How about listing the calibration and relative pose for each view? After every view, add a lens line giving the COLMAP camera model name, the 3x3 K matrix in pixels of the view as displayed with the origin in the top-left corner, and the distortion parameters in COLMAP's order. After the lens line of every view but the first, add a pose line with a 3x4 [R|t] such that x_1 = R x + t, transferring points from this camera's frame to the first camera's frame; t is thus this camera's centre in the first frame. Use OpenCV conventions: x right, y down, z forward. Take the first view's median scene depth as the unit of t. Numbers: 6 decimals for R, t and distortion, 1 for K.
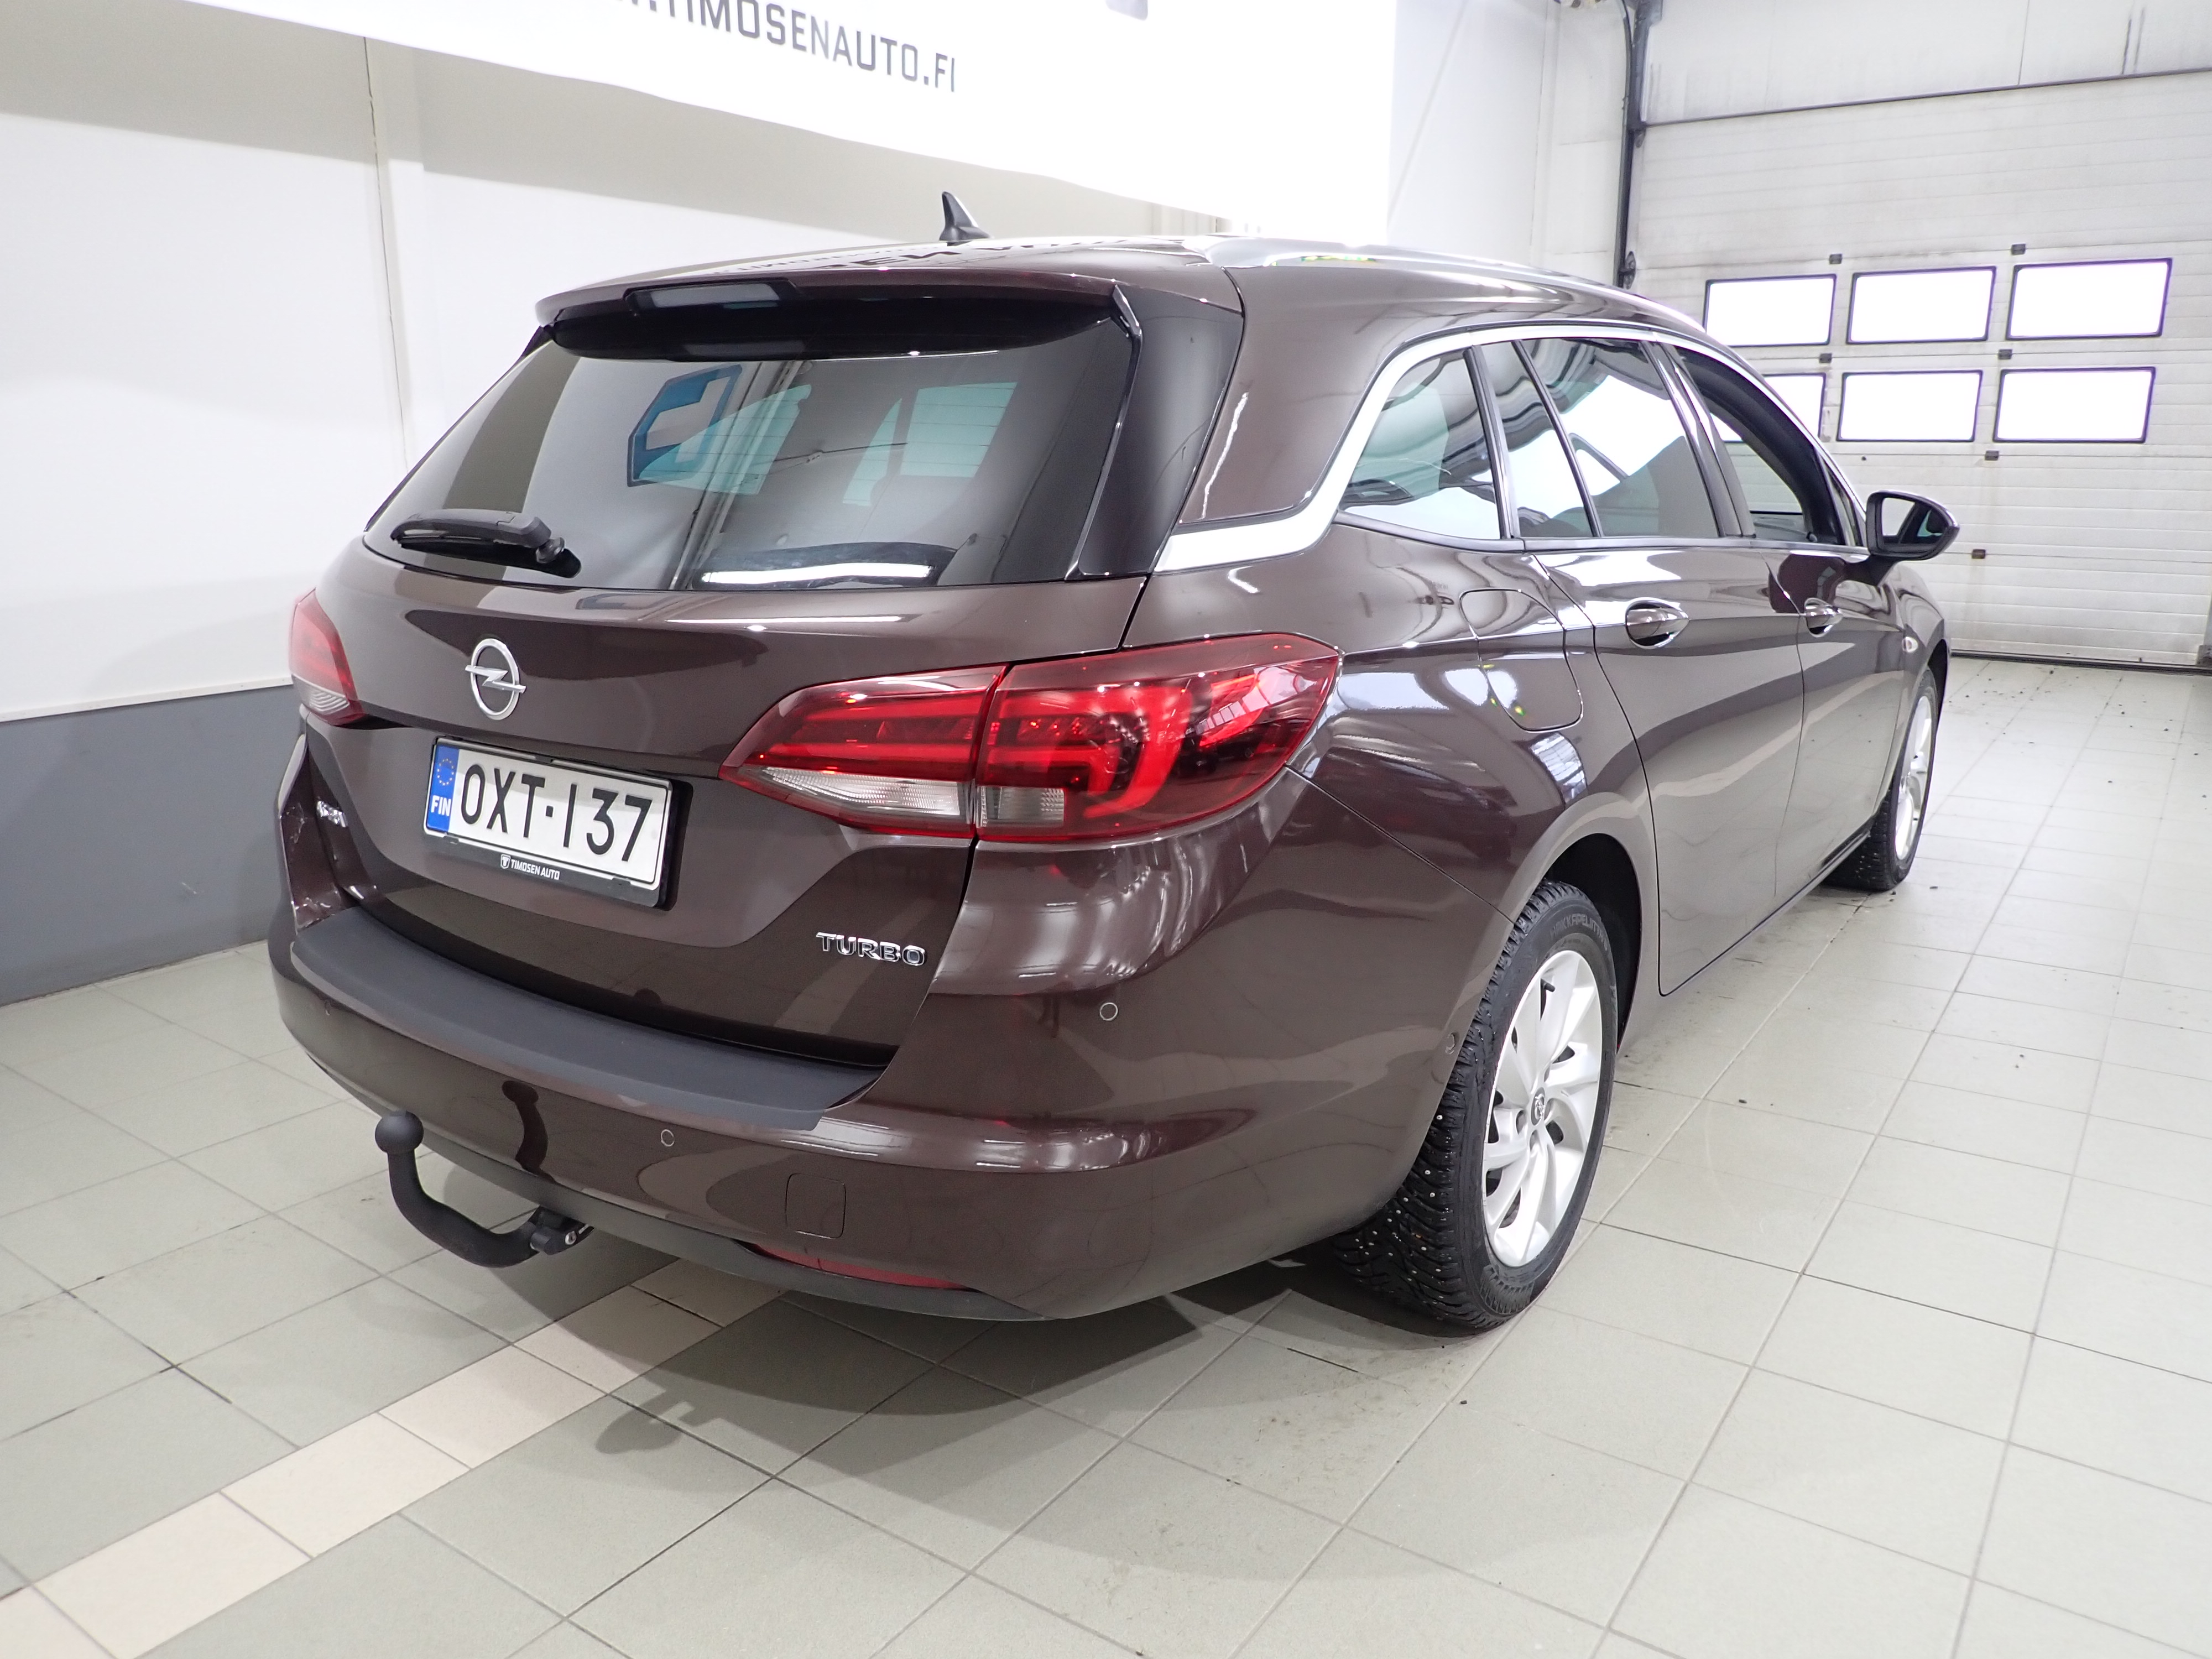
lens RADIAL K [[1624.6, 0, 1092.4], [0, 1624.6, 860.1], [0, 0, 1]] dist [-0.000631, -0.004918]
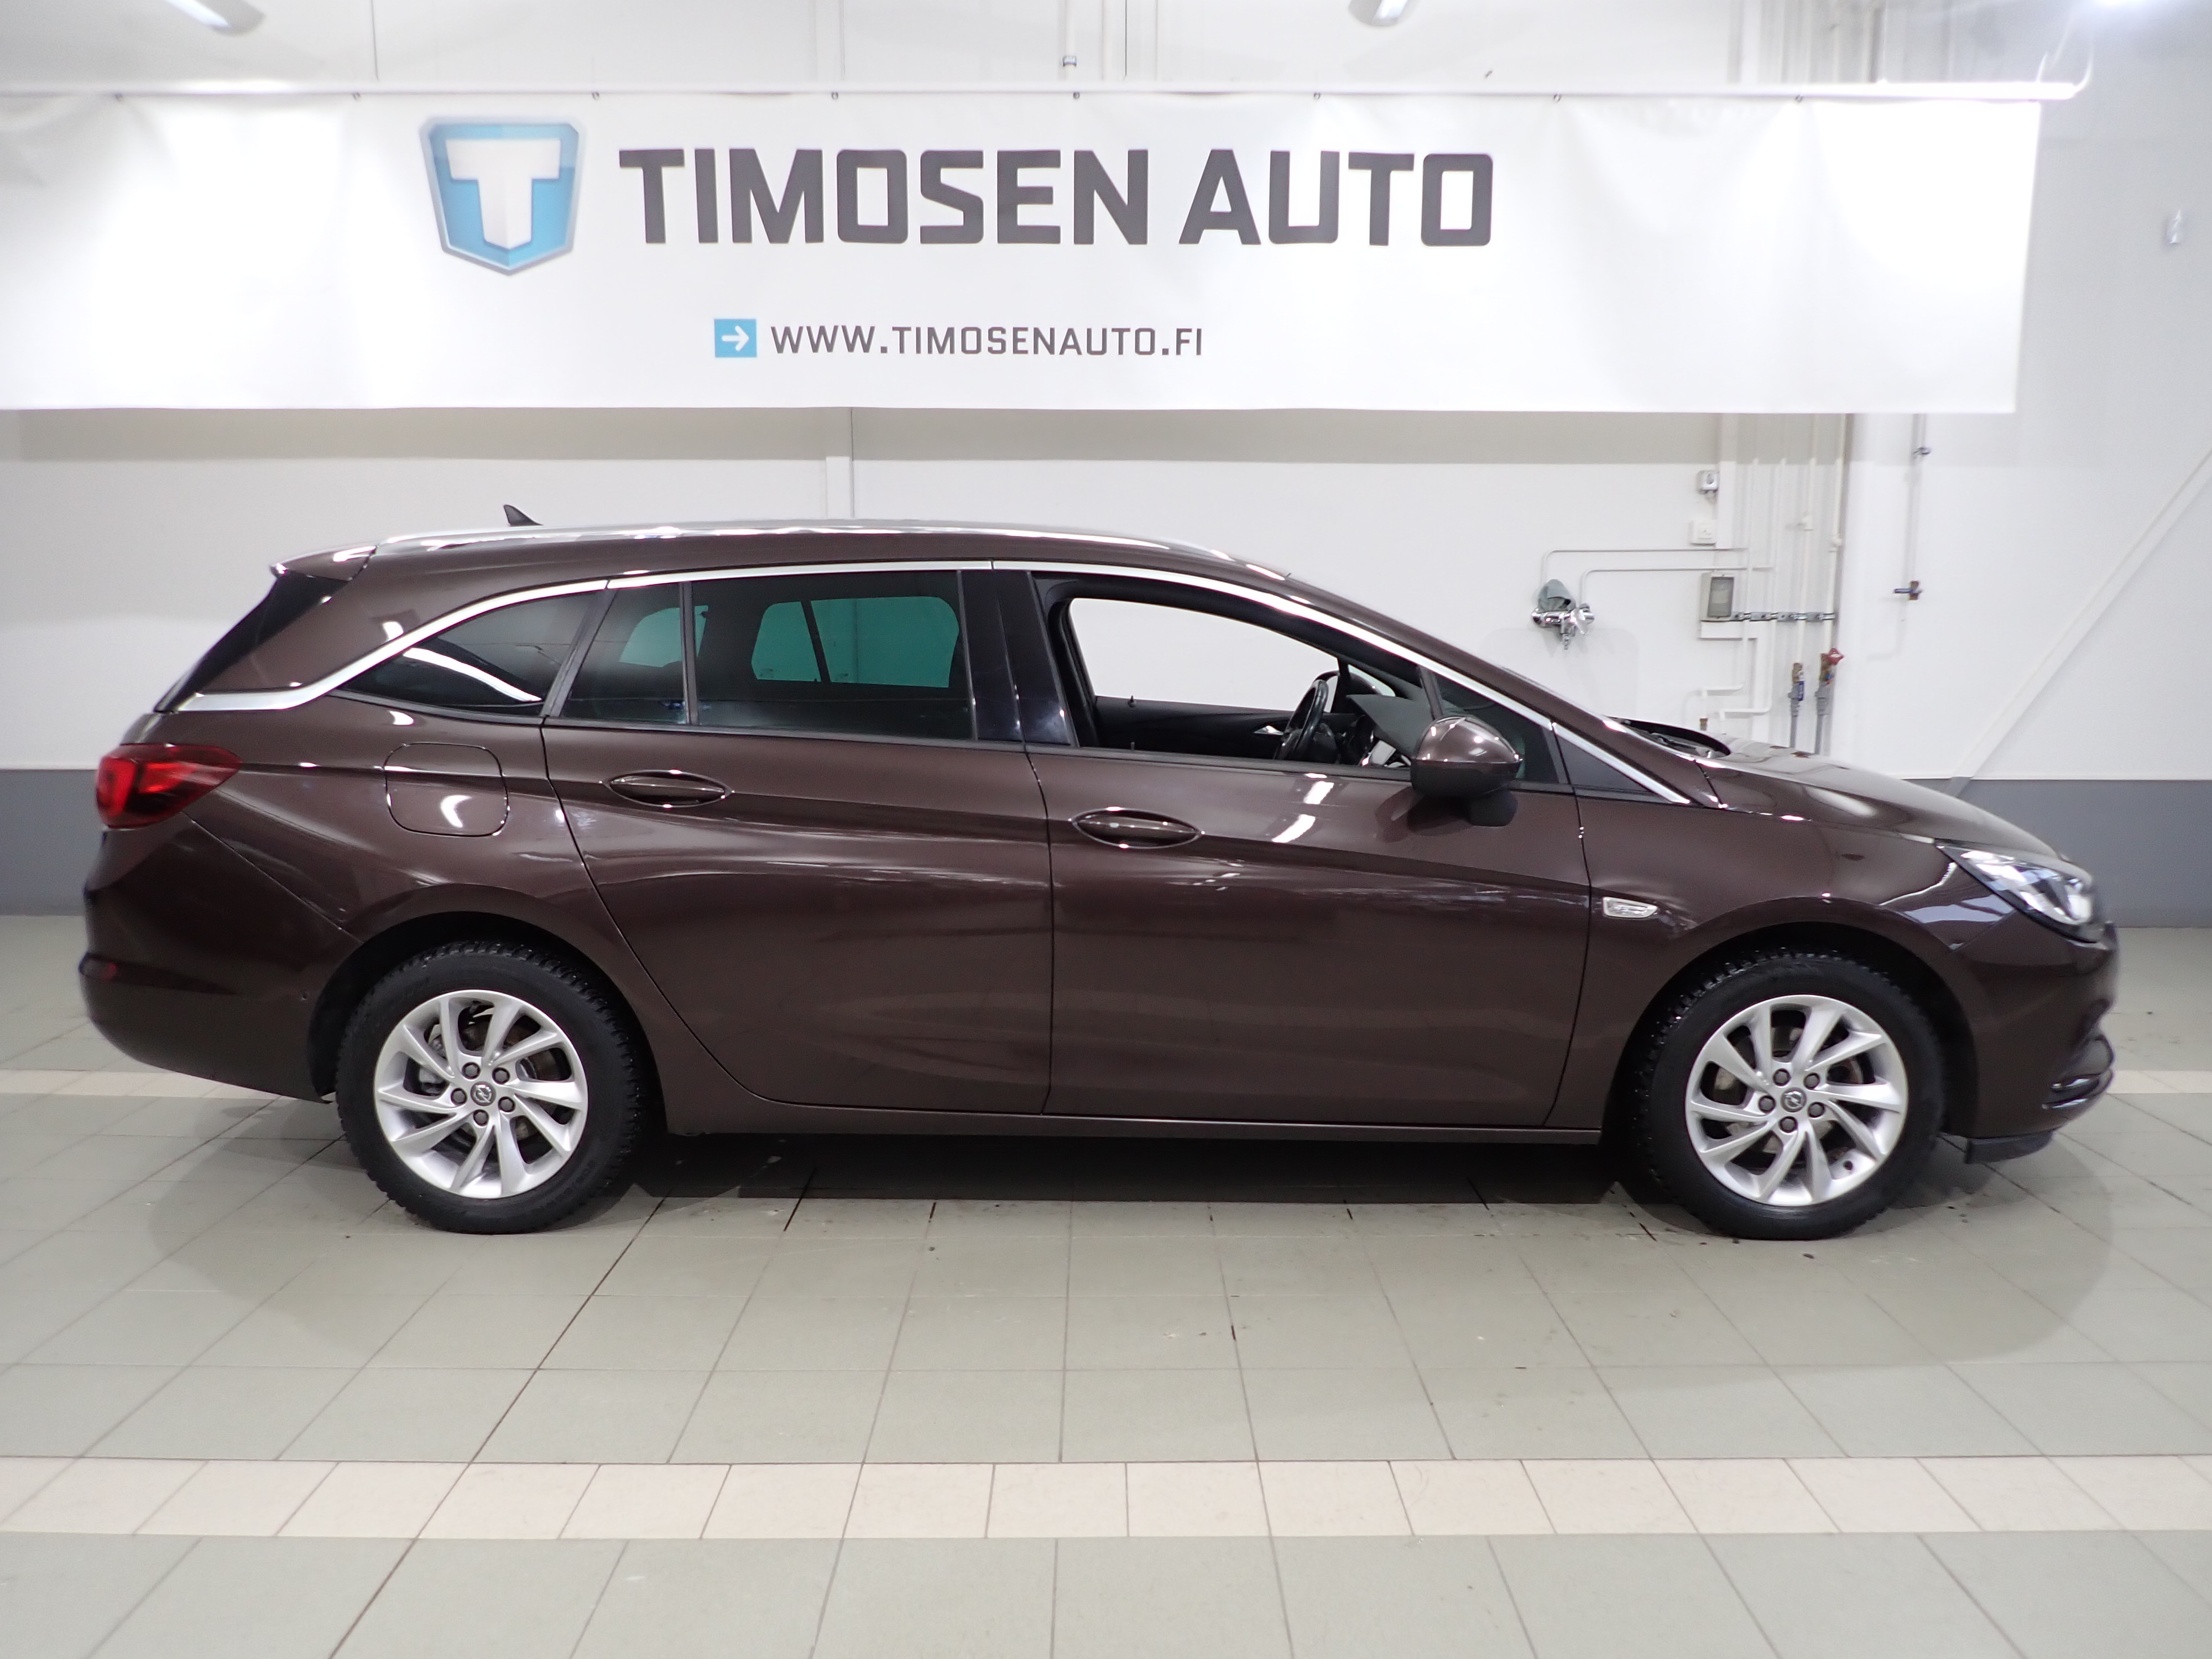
lens RADIAL K [[1624.6, 0, 1092.4], [0, 1624.6, 860.1], [0, 0, 1]] dist [-0.000631, -0.004918]
pose [[0.569261, 0.135669, -0.810886, 1.697093], [-0.212250, 0.977108, 0.014475, -0.188256], [0.794287, 0.163871, 0.585025, 0.522235]]
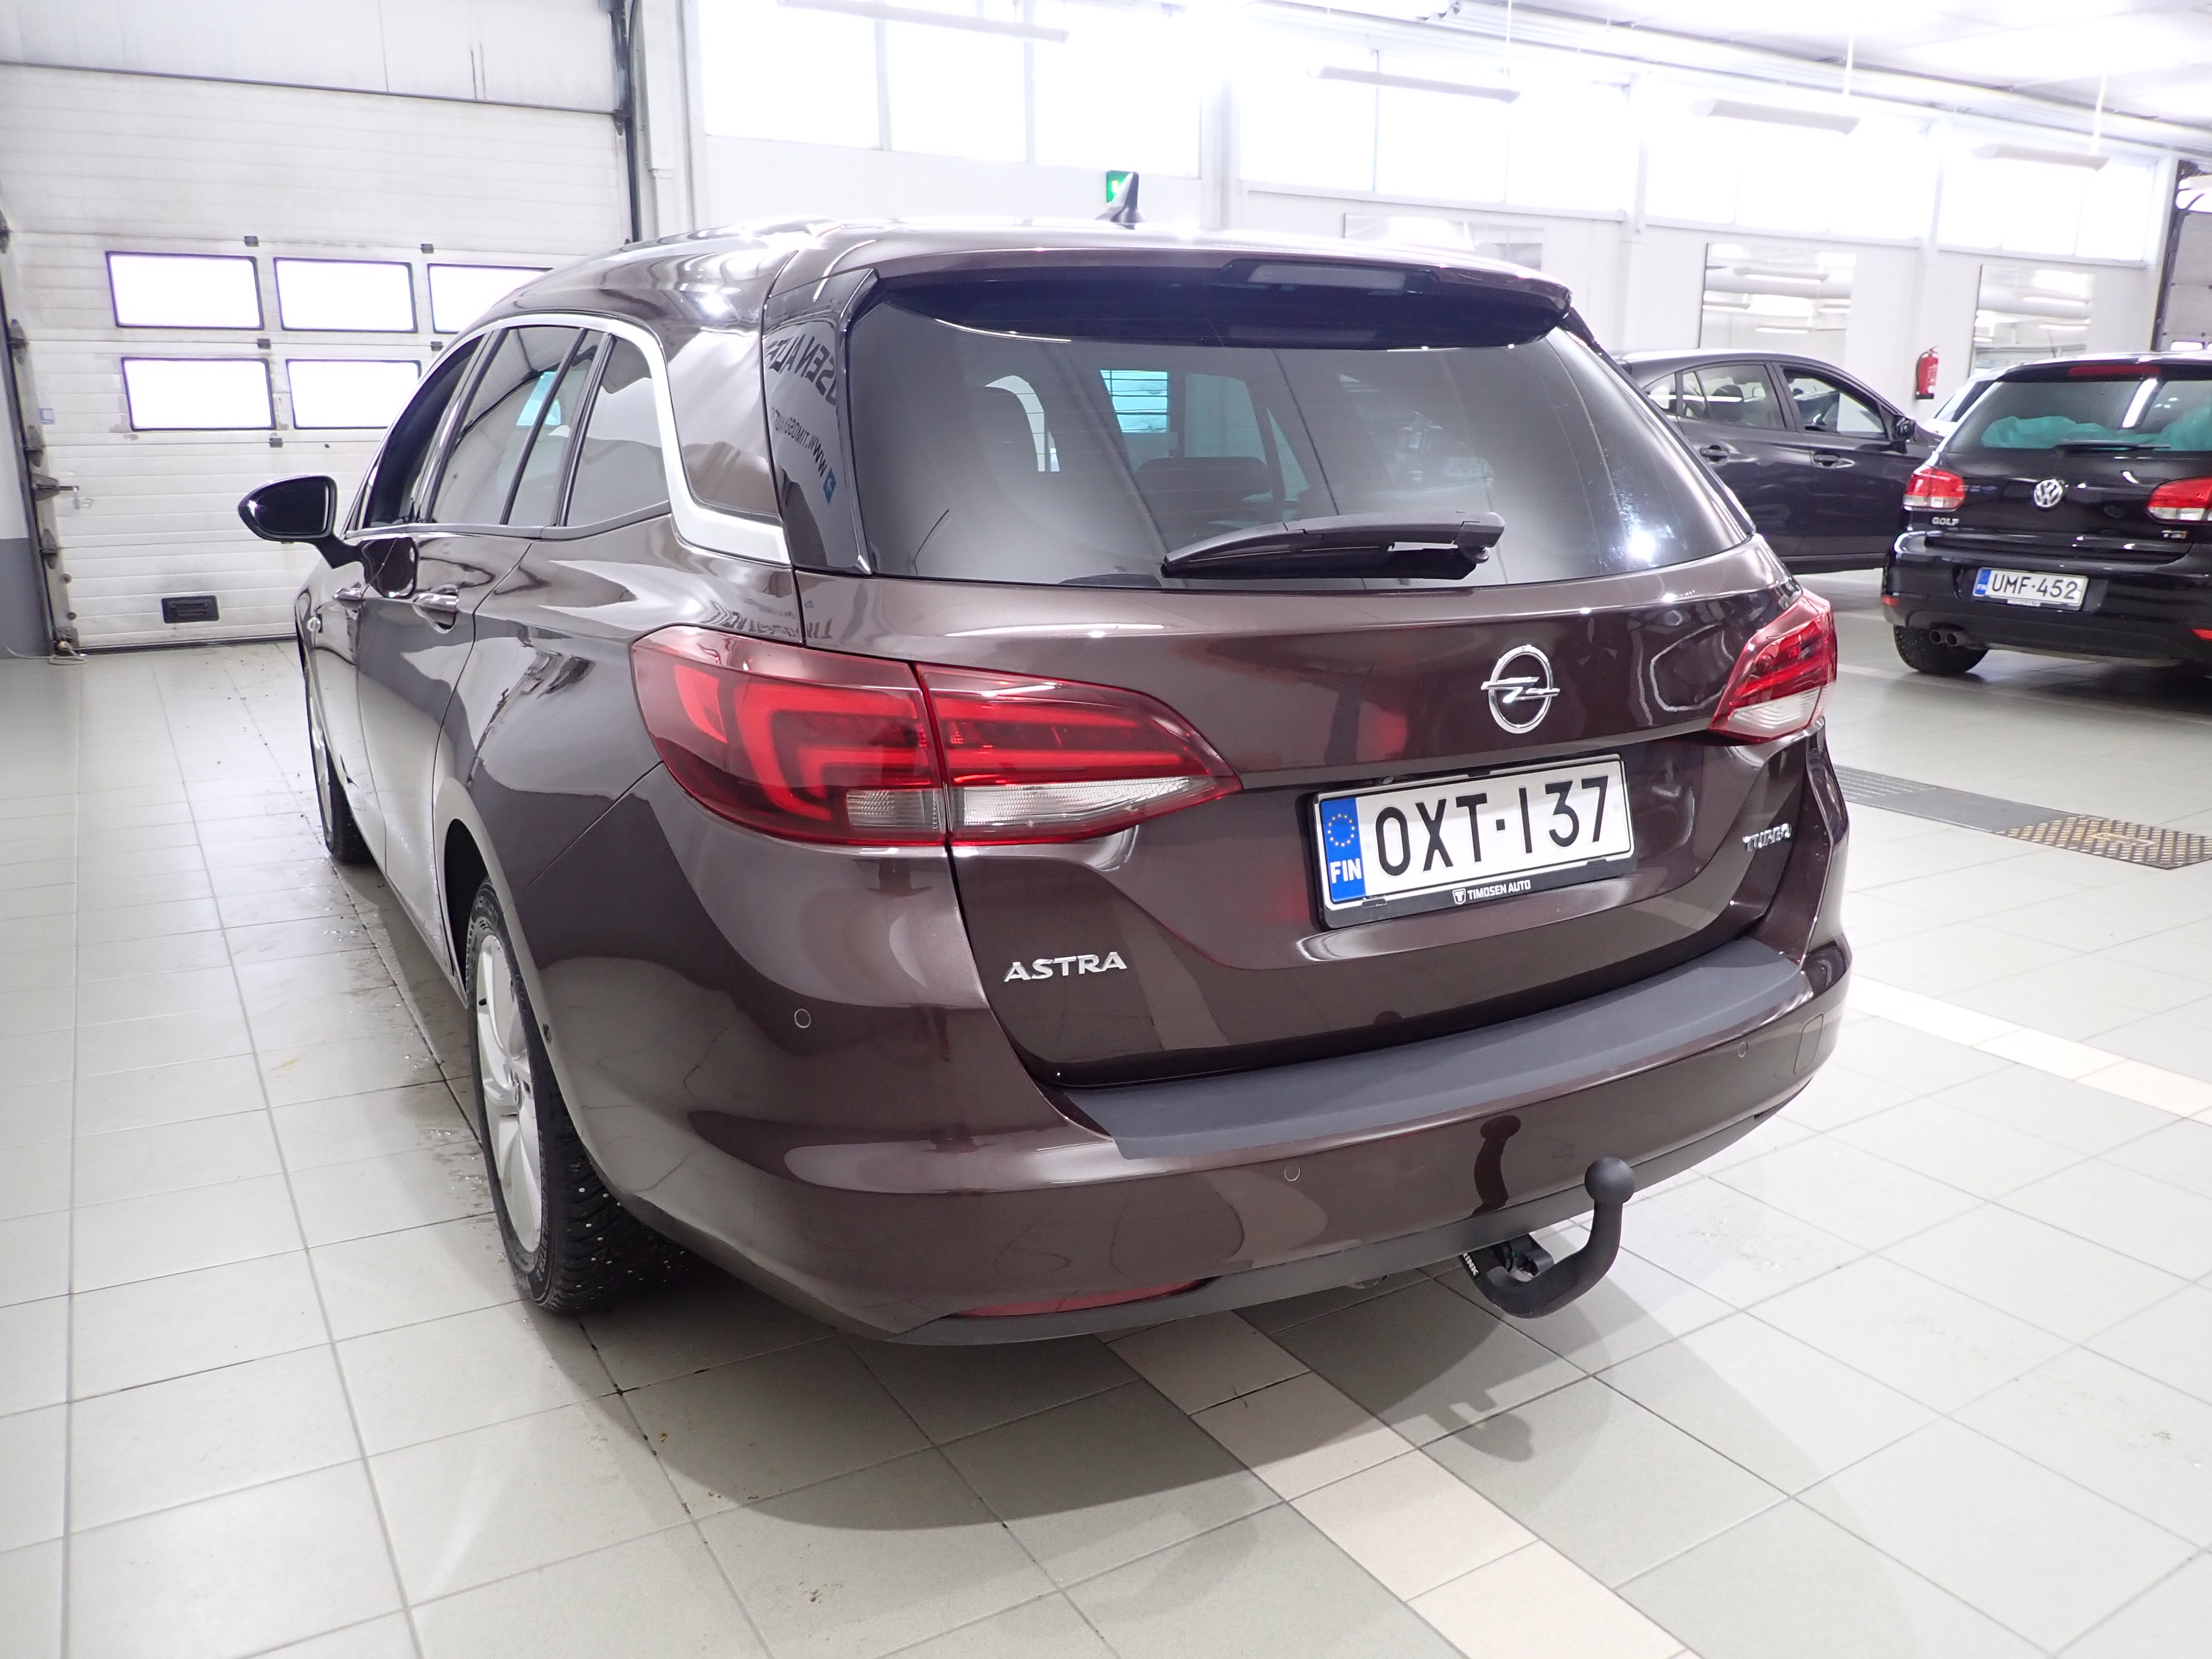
lens RADIAL K [[1624.6, 0, 1092.4], [0, 1624.6, 860.1], [0, 0, 1]] dist [-0.000631, -0.004918]
pose [[0.418059, -0.241741, 0.875664, -1.009473], [0.234908, 0.959924, 0.152853, -0.167792], [-0.877522, 0.141799, 0.458092, 0.619623]]
